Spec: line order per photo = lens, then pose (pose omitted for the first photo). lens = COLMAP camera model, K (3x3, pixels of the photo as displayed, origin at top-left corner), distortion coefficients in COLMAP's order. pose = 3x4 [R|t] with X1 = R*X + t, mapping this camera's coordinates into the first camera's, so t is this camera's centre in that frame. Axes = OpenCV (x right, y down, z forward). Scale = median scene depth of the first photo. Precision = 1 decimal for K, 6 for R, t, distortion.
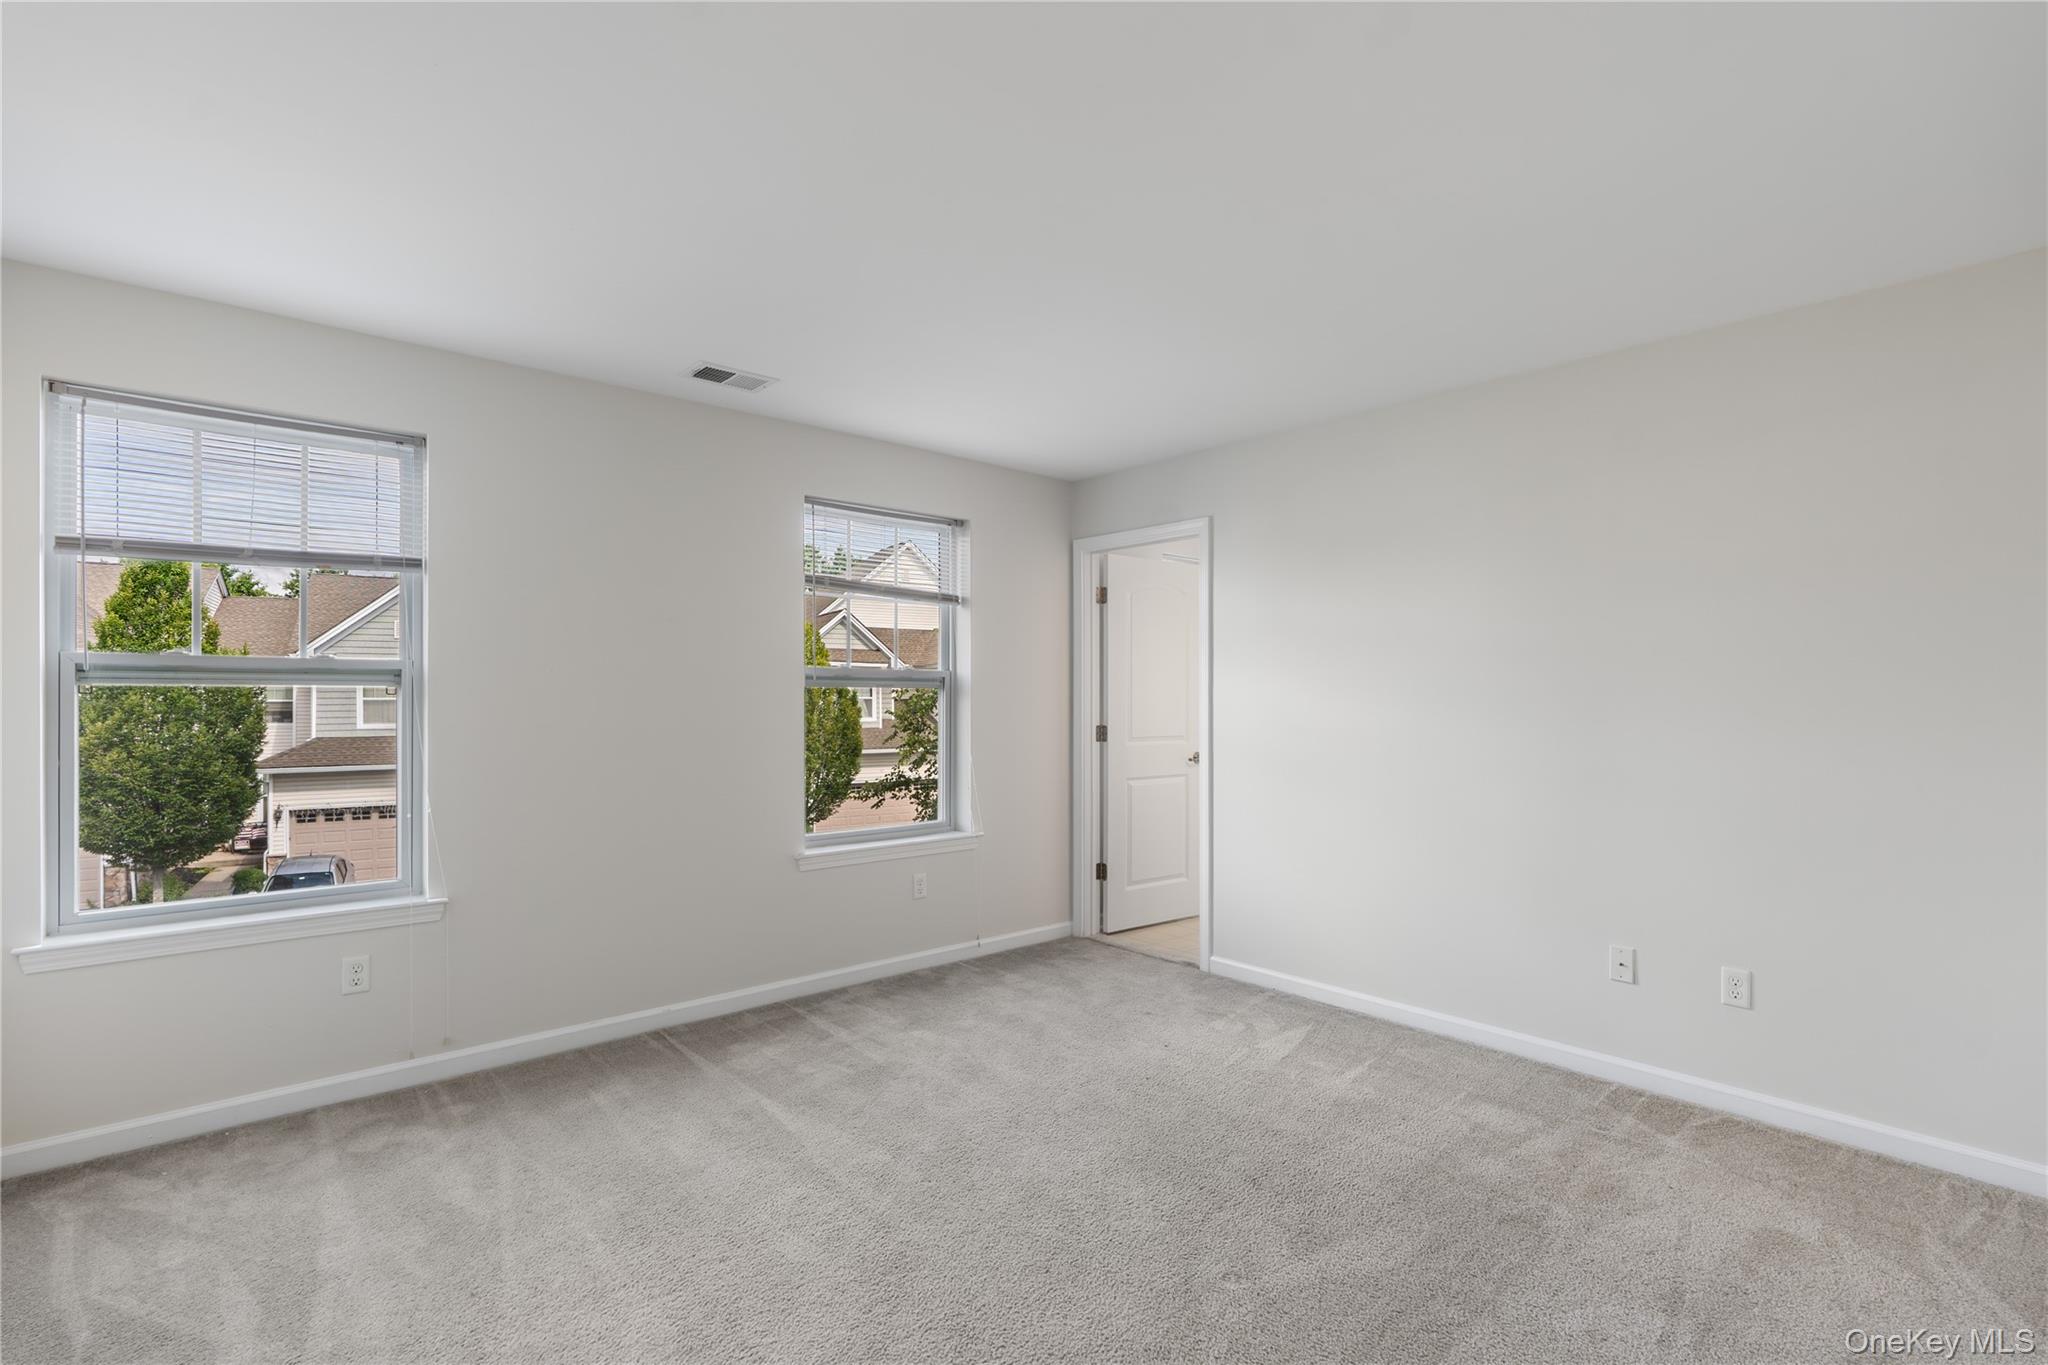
lens RADIAL K [[940.2, 0, 997.9], [0, 940.2, 691.1], [0, 0, 1]] dist [-0.013345, 0.000217]
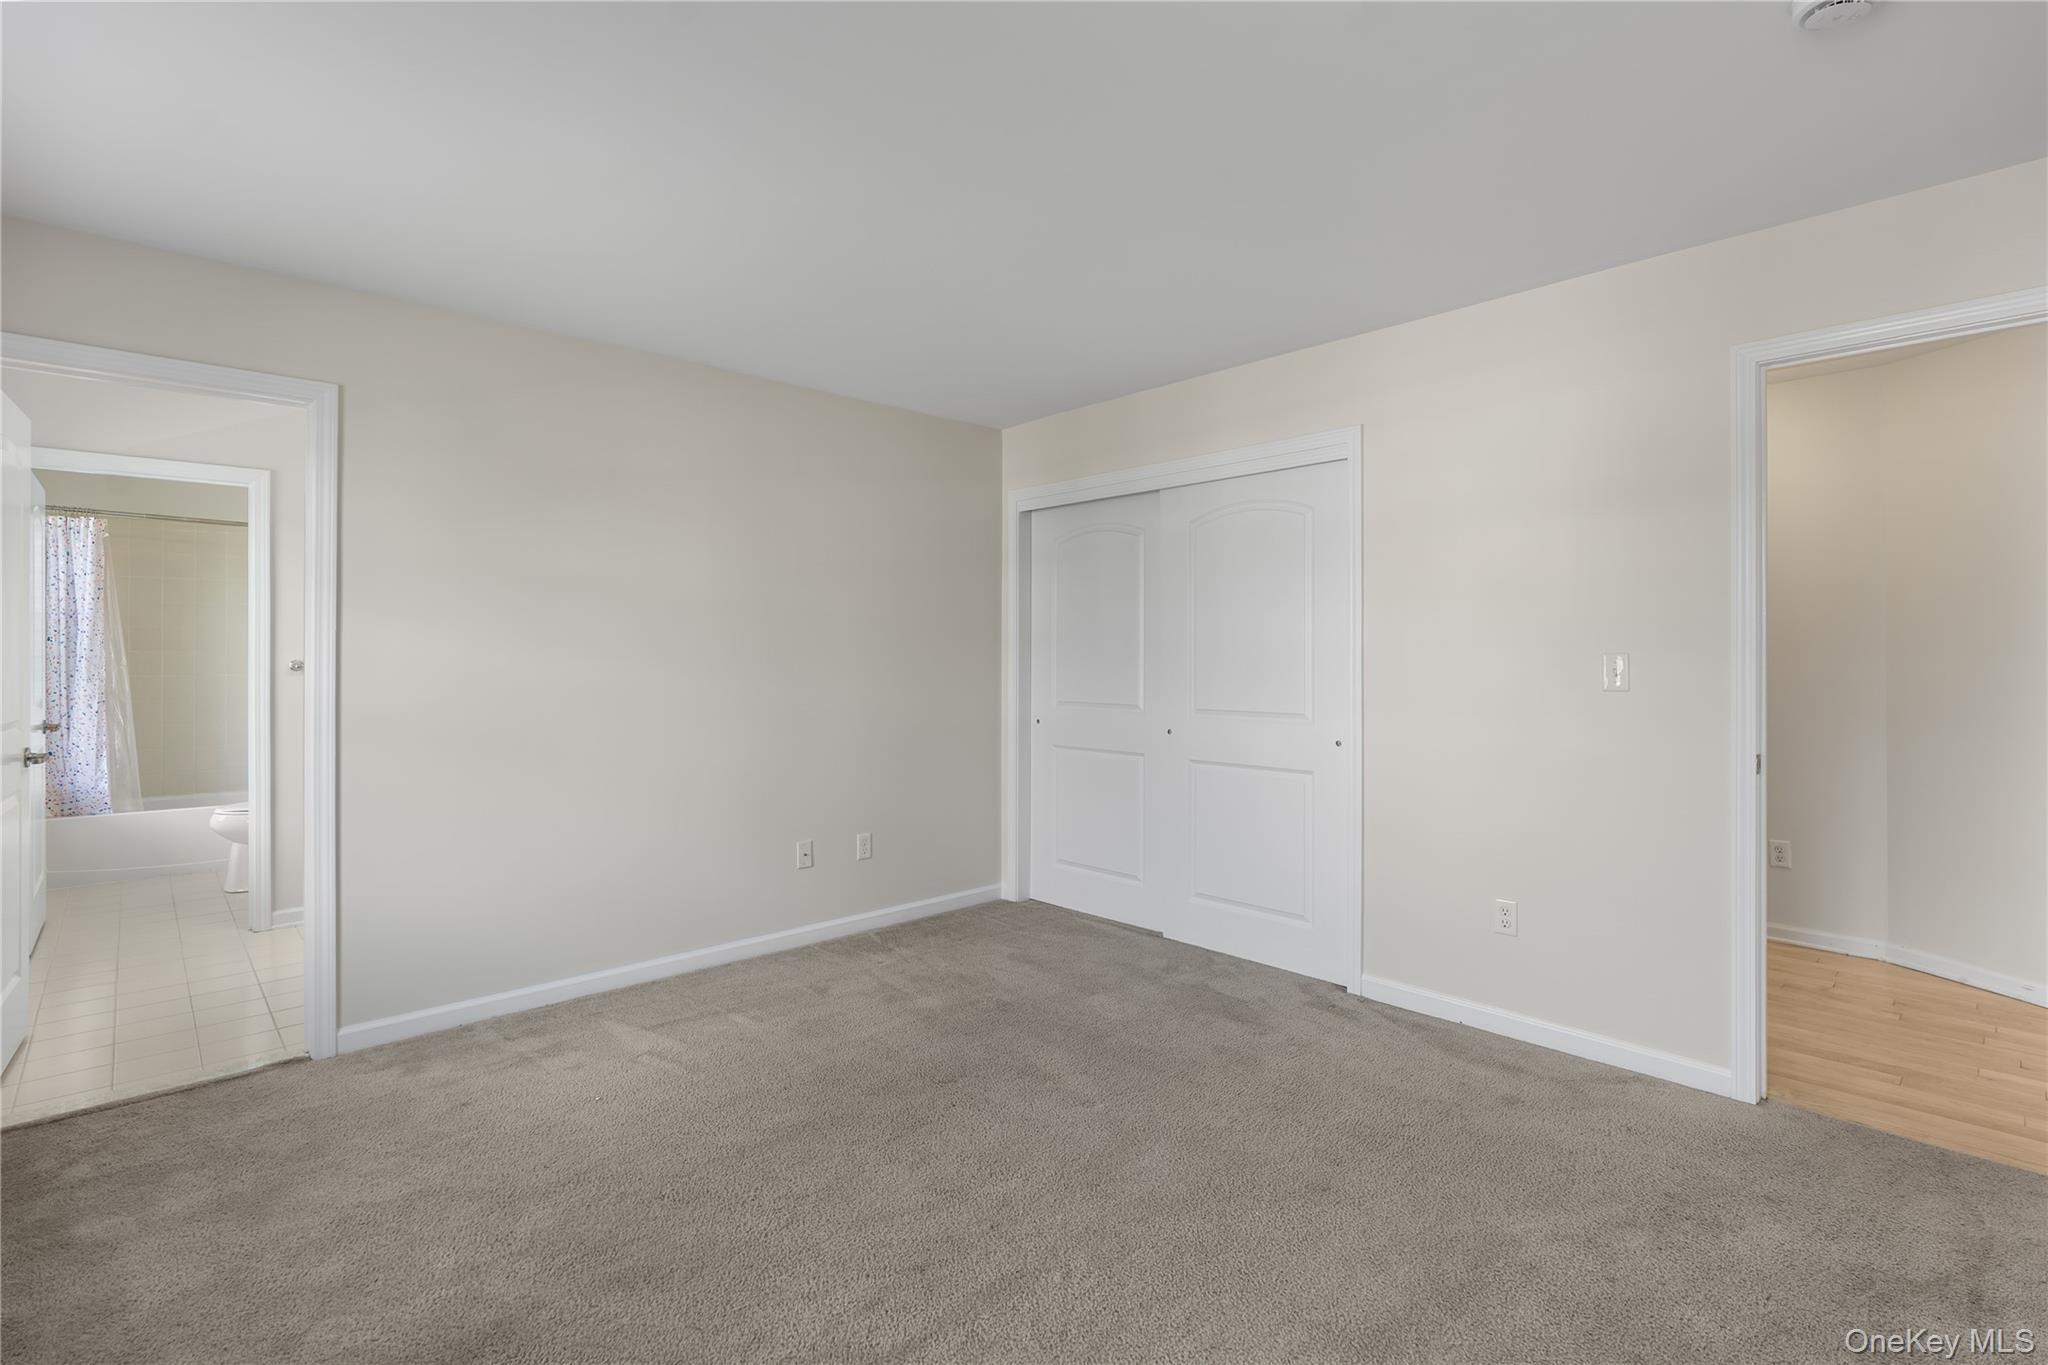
lens RADIAL K [[957.8, 0, 1016.0], [0, 957.8, 657.6], [0, 0, 1]] dist [-0.001525, 0.000493]
pose [[-0.044456, -0.005024, 0.998999, -0.663863], [-0.006416, 0.999968, 0.004743, 0.005954], [-0.998991, -0.006199, -0.044487, 0.732831]]
